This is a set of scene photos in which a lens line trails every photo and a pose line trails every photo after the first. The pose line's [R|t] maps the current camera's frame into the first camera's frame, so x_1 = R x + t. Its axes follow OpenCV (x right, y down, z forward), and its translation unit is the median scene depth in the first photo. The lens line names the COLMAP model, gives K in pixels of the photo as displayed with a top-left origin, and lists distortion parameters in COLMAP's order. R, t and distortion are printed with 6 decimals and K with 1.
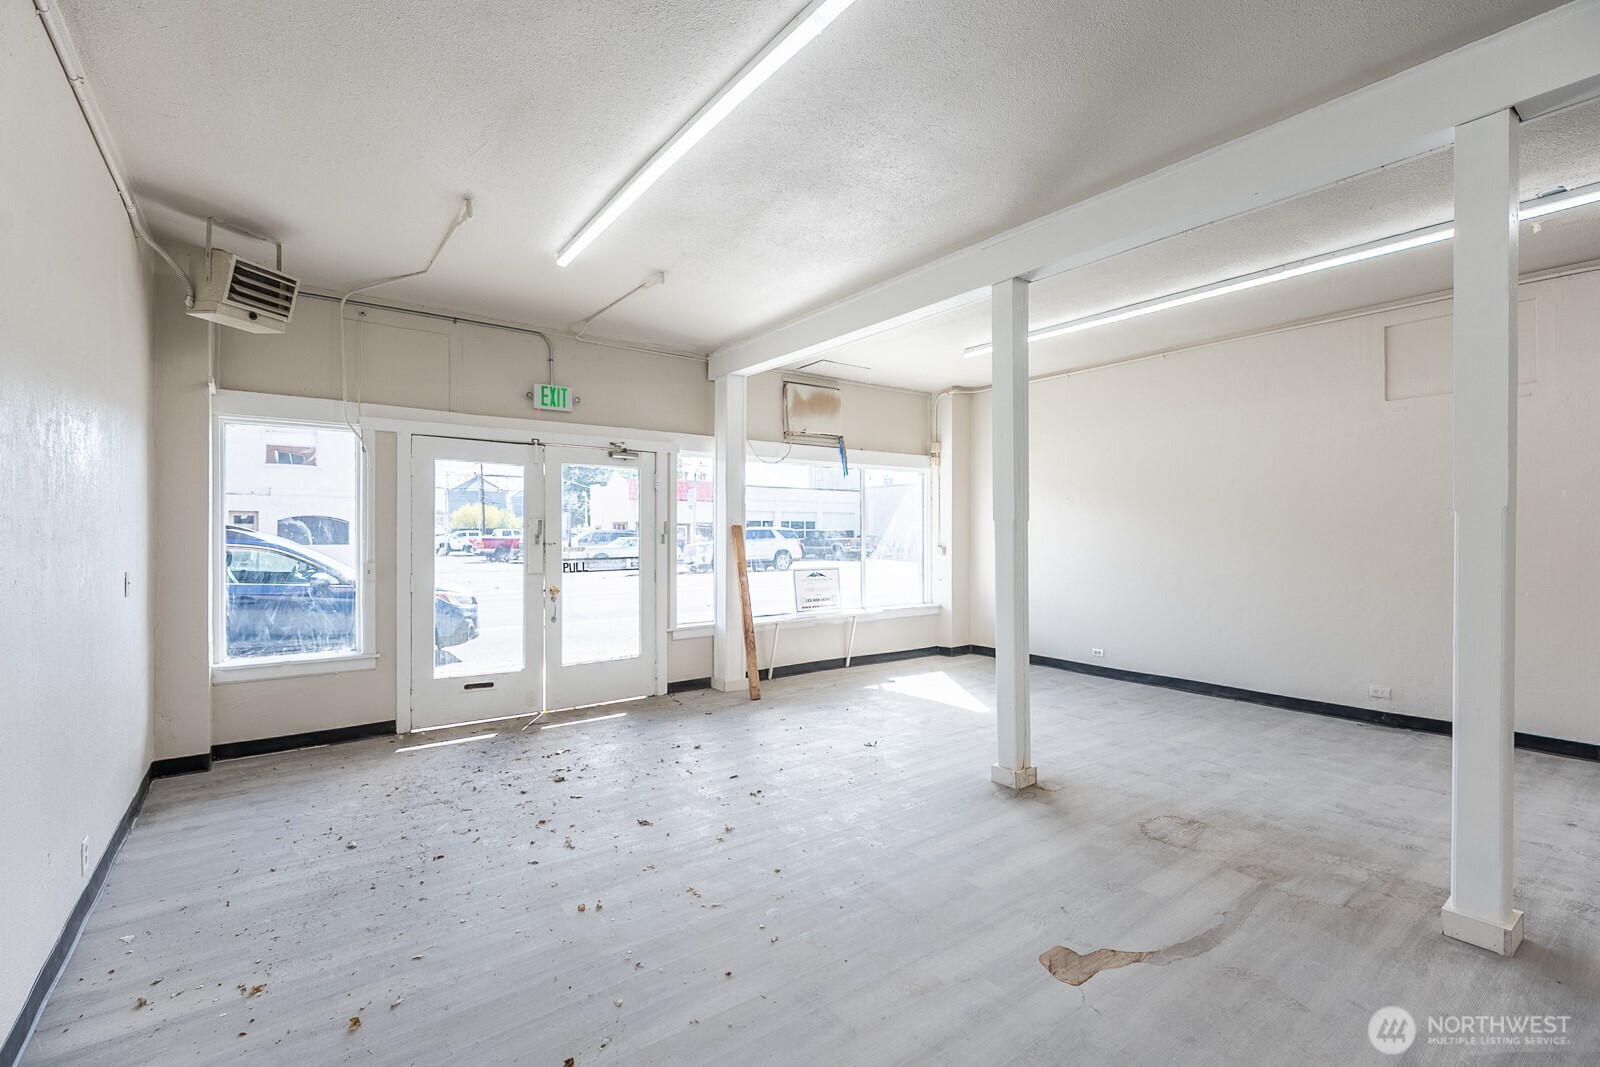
lens RADIAL K [[717.9, 0, 800.9], [0, 717.9, 532.7], [0, 0, 1]] dist [0.001717, -0.000317]
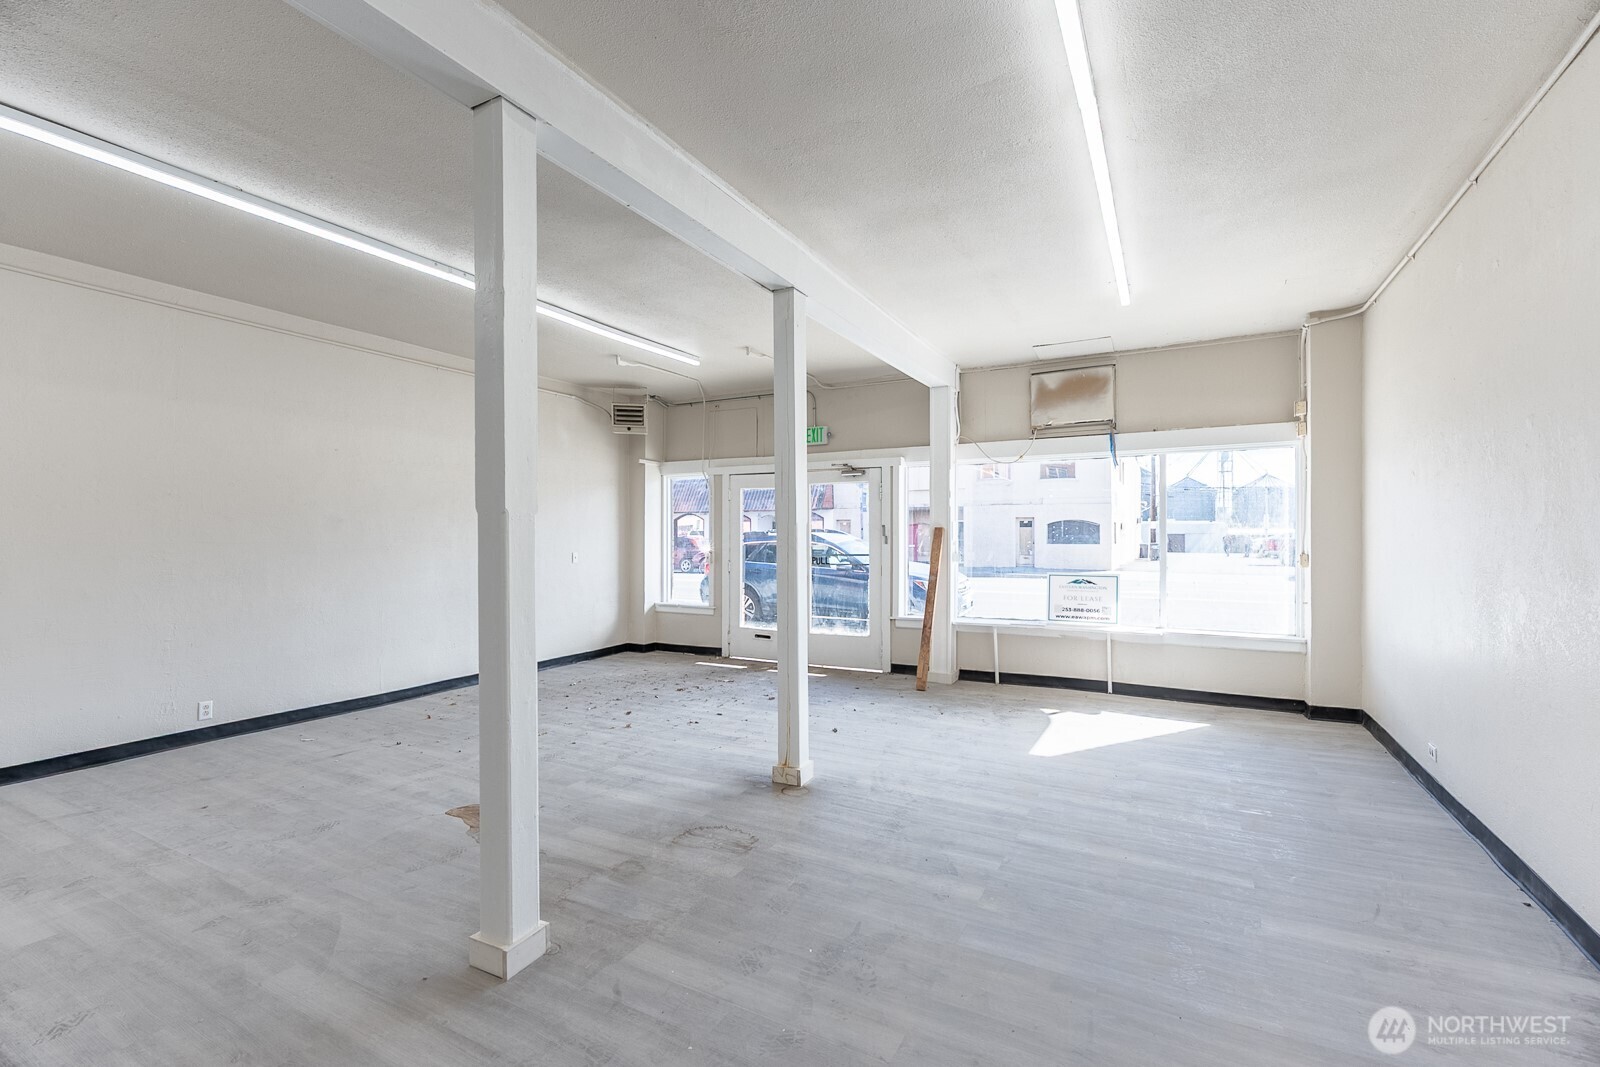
lens RADIAL K [[699.1, 0, 799.7], [0, 699.1, 535.6], [0, 0, 1]] dist [0.000489, 0.000088]
pose [[0.420227, -0.000137, -0.907419, 0.793067], [0.003089, 0.999994, 0.001280, -0.000655], [0.907414, -0.003341, 0.420225, 0.389528]]
